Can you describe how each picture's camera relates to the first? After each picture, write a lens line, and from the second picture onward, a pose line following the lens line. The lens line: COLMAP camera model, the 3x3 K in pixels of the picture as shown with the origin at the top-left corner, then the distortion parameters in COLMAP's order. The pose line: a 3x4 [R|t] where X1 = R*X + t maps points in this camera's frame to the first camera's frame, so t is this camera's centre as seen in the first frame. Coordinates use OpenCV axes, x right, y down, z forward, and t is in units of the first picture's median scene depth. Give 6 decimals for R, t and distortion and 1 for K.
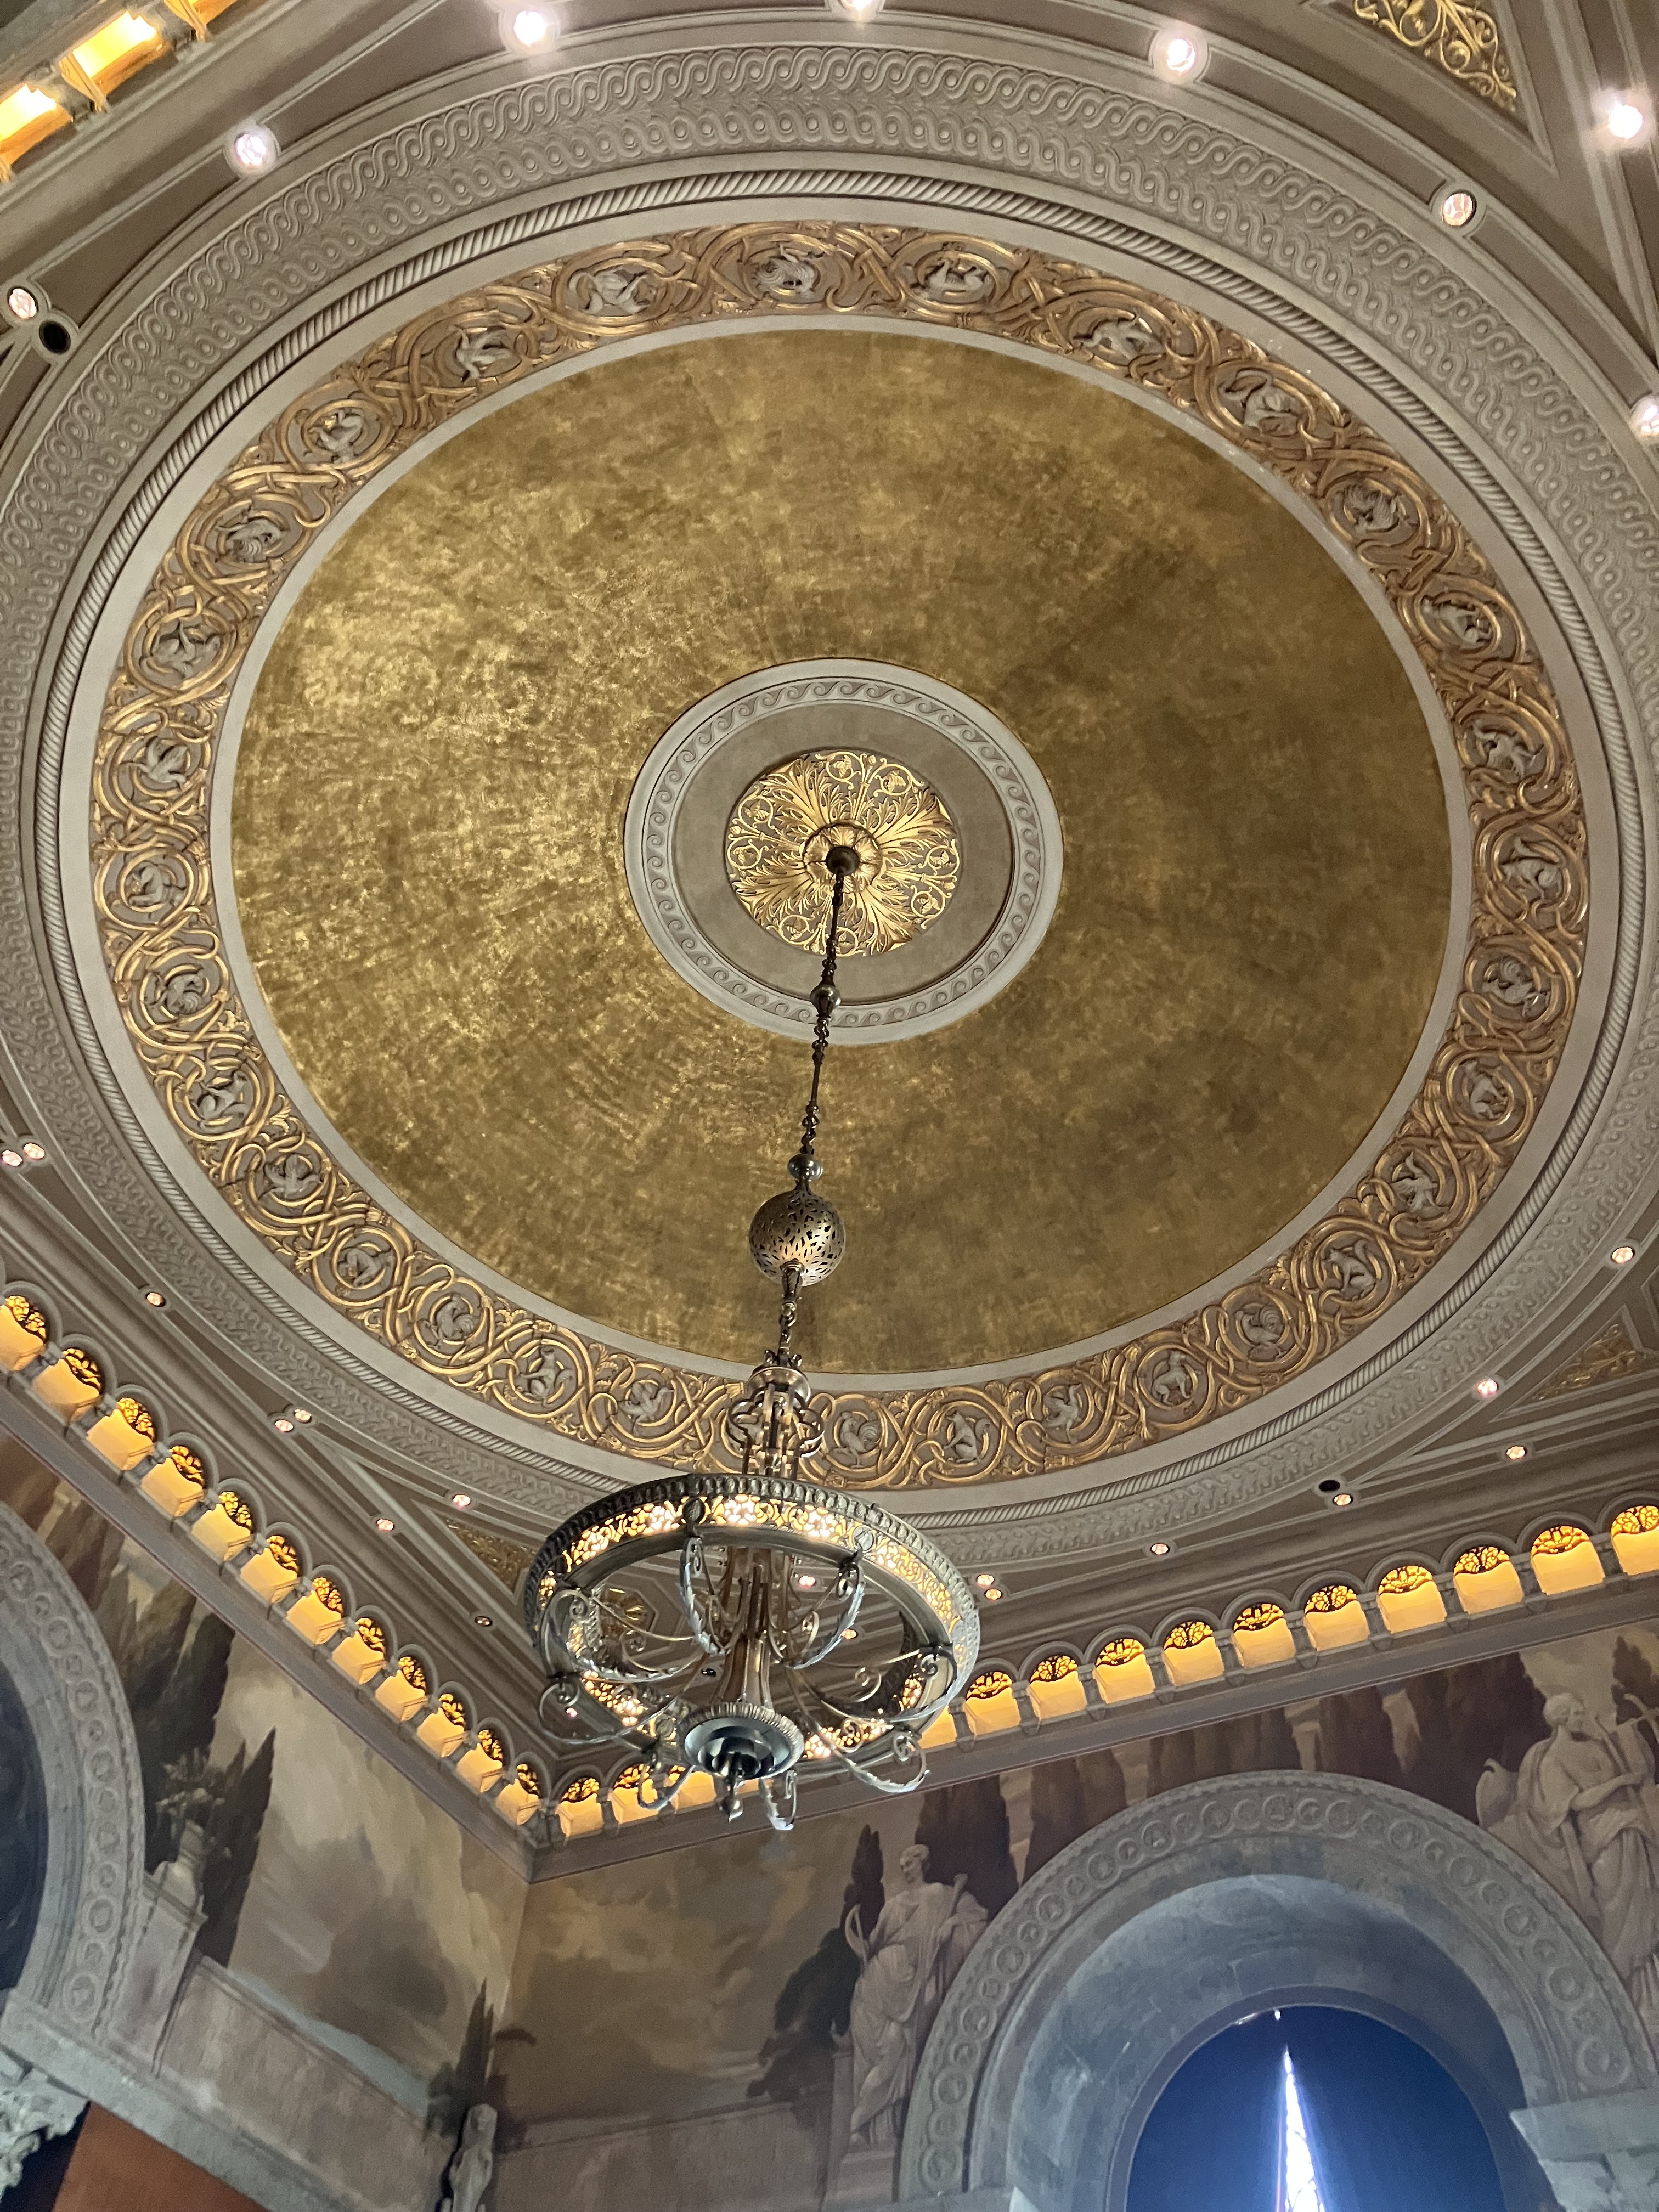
lens RADIAL K [[1861.5, 0, 829.5], [0, 1861.5, 1106.0], [0, 0, 1]] dist [0.048792, 0.011966]
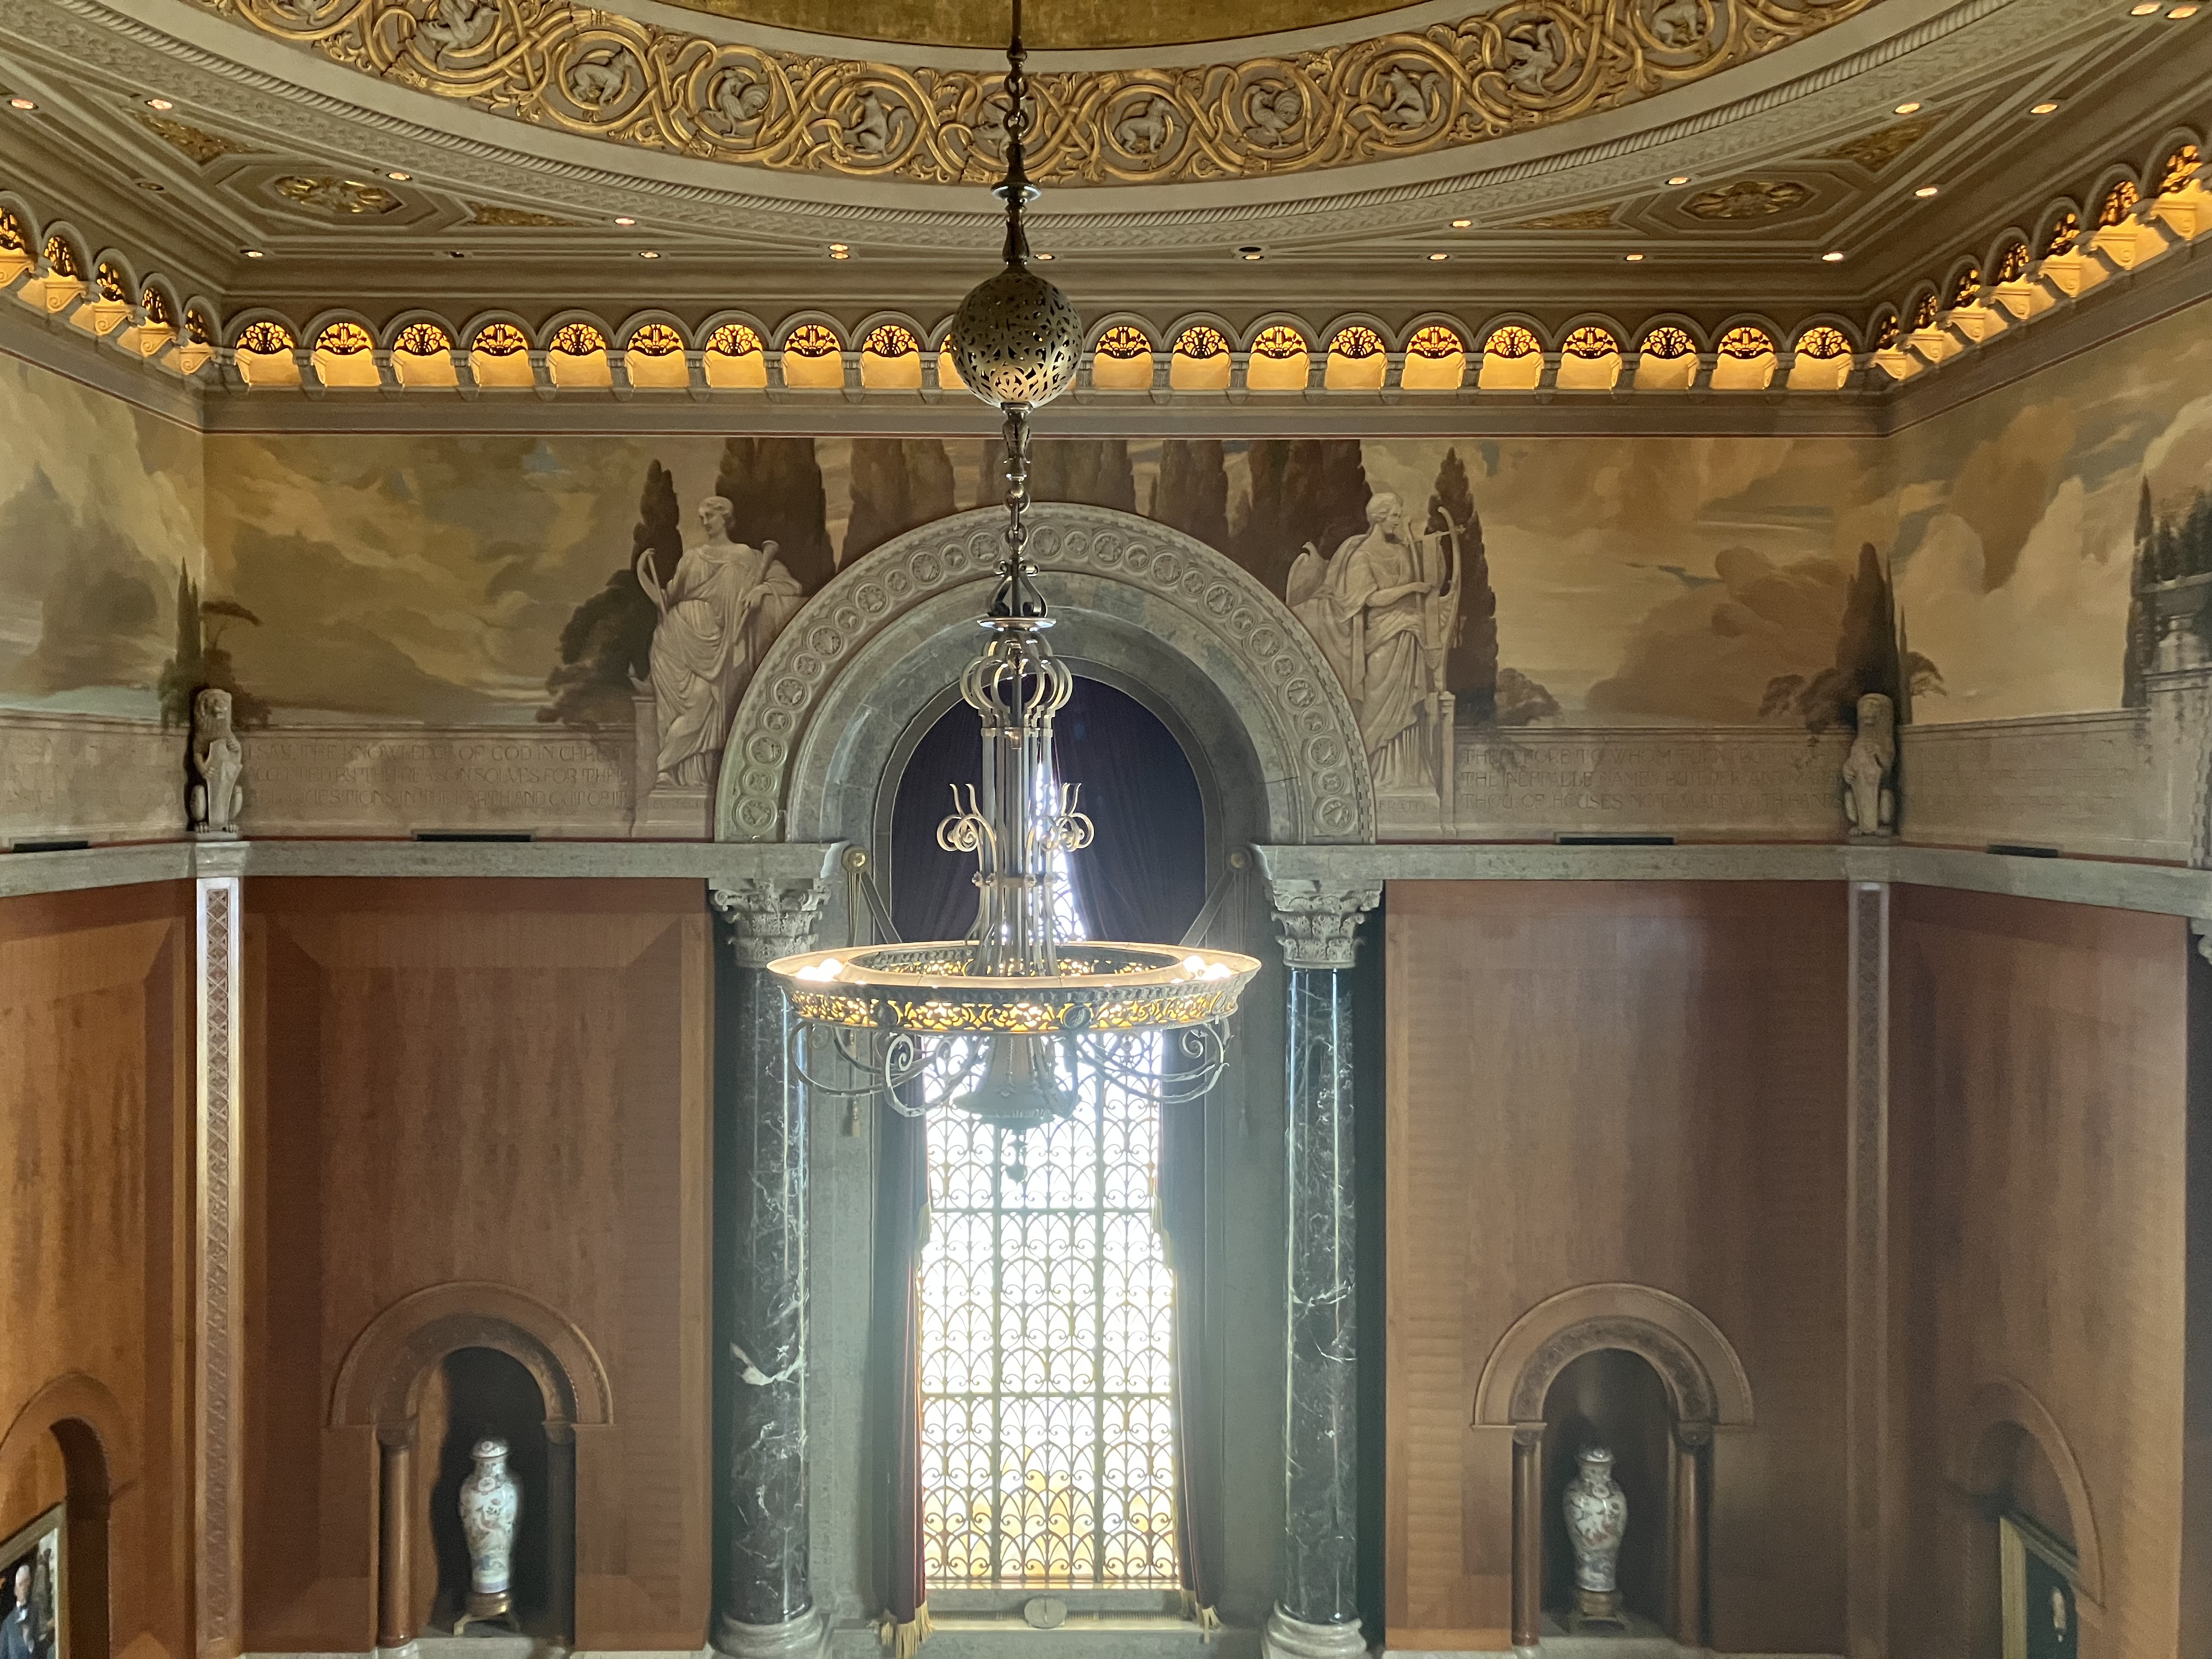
lens RADIAL K [[1871.5, 0, 1106.0], [0, 1871.5, 829.5], [0, 0, 1]] dist [0.087438, -0.101356]
pose [[0.873879, -0.071336, 0.480881, -0.264500], [-0.346590, 0.602215, 0.719175, -0.270844], [-0.340897, -0.795141, 0.501539, 0.335963]]
